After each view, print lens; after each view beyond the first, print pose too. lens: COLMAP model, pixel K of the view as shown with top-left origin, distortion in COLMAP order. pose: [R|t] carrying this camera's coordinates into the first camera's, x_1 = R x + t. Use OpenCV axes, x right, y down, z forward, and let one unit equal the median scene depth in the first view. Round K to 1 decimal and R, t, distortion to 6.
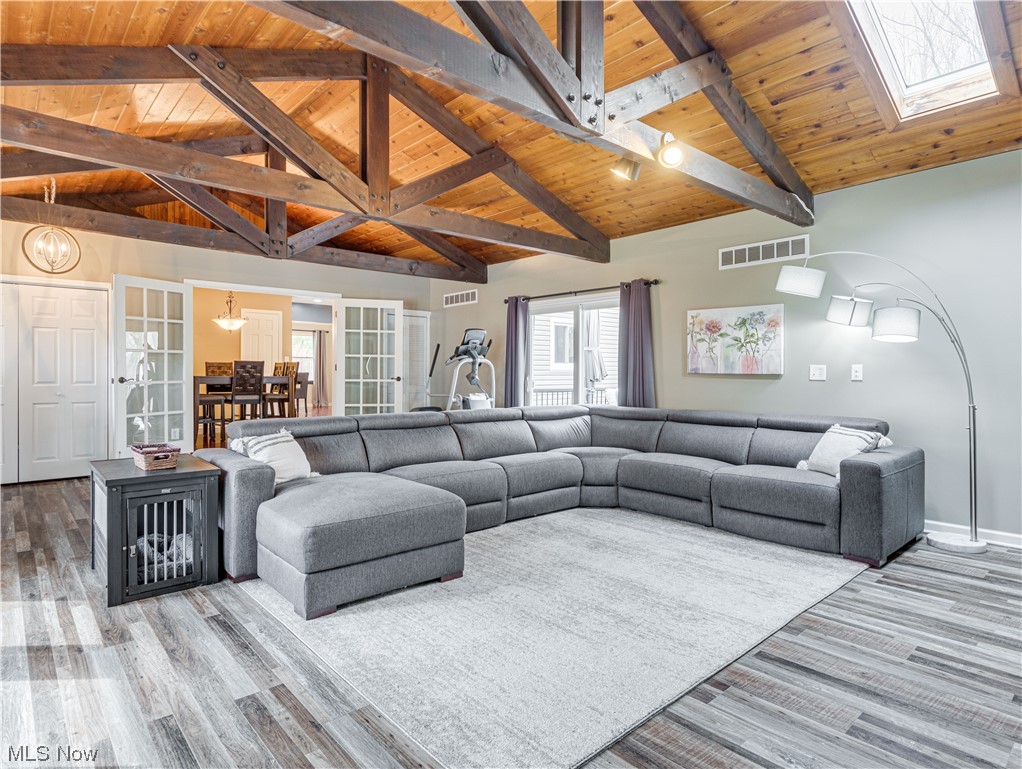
lens RADIAL K [[577.6, 0, 511.6], [0, 577.6, 376.1], [0, 0, 1]] dist [-0.002151, -0.000278]
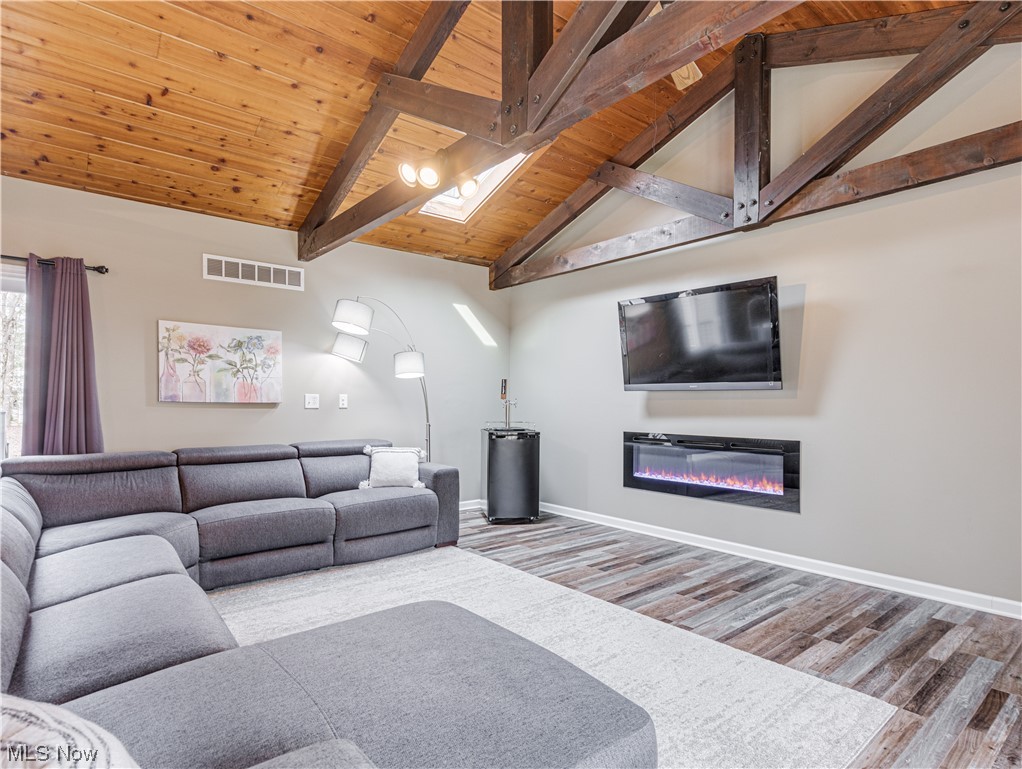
lens RADIAL K [[518.9, 0, 526.8], [0, 518.9, 402.7], [0, 0, 1]] dist [0.011650, -0.000942]
pose [[0.067604, -0.002593, 0.997709, -0.517869], [0.006126, 0.999979, 0.002184, -0.003479], [-0.997693, 0.005965, 0.067618, 0.689444]]
